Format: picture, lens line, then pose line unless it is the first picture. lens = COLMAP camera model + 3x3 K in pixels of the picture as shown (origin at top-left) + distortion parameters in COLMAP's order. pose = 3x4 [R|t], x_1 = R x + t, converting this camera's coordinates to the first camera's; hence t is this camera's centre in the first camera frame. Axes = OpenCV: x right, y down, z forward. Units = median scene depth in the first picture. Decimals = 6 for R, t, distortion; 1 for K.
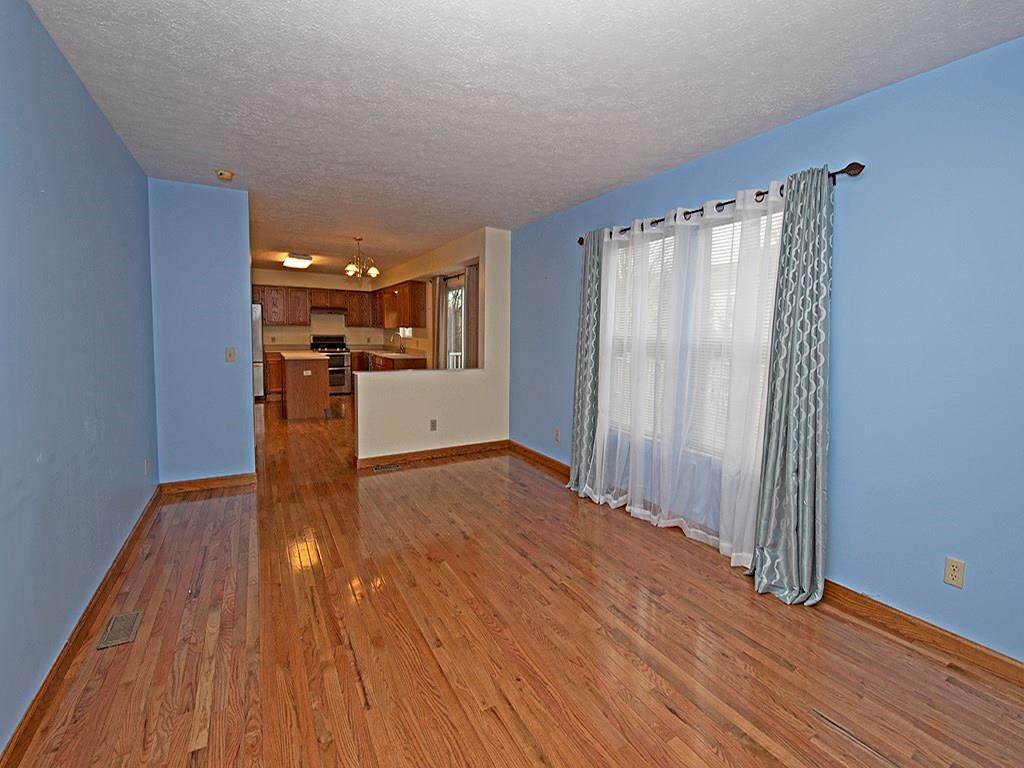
lens RADIAL K [[412.7, 0, 512.0], [0, 412.7, 384.0], [0, 0, 1]] dist [0.000343, 0.000029]
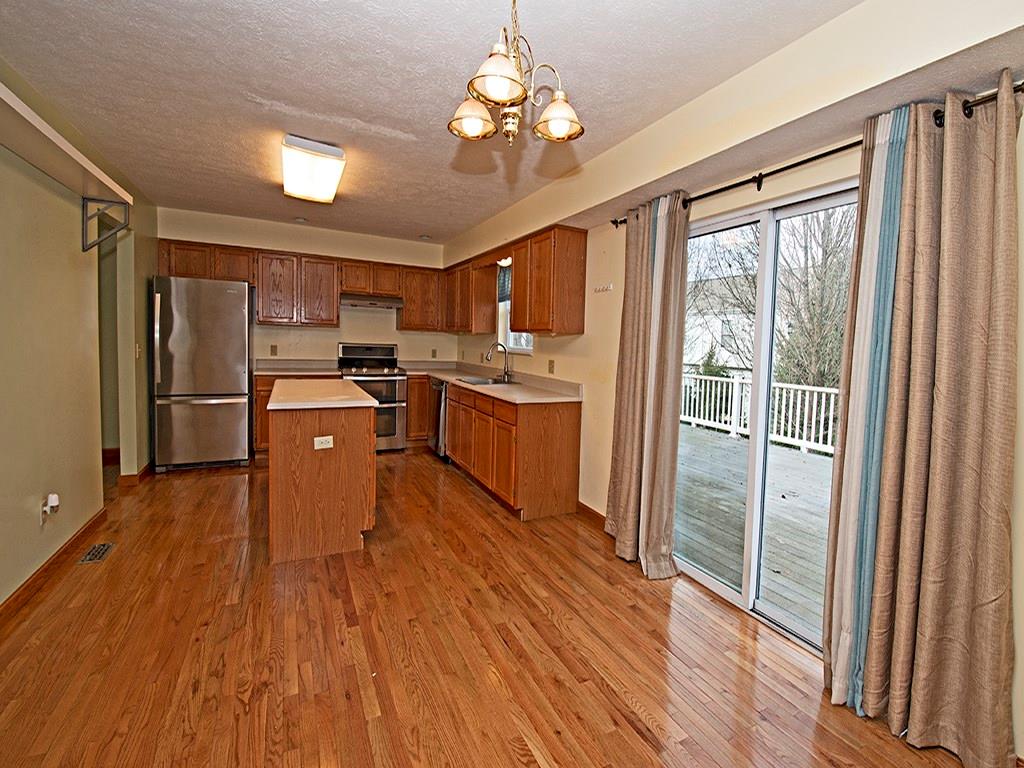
lens RADIAL K [[448.0, 0, 512.0], [0, 448.0, 384.0], [0, 0, 1]] dist [0.000597, 0.000053]
pose [[0.995588, 0.021200, -0.091401, -0.198625], [-0.023395, 0.999462, -0.023005, -0.056254], [0.090864, 0.025041, 0.995548, 0.420443]]
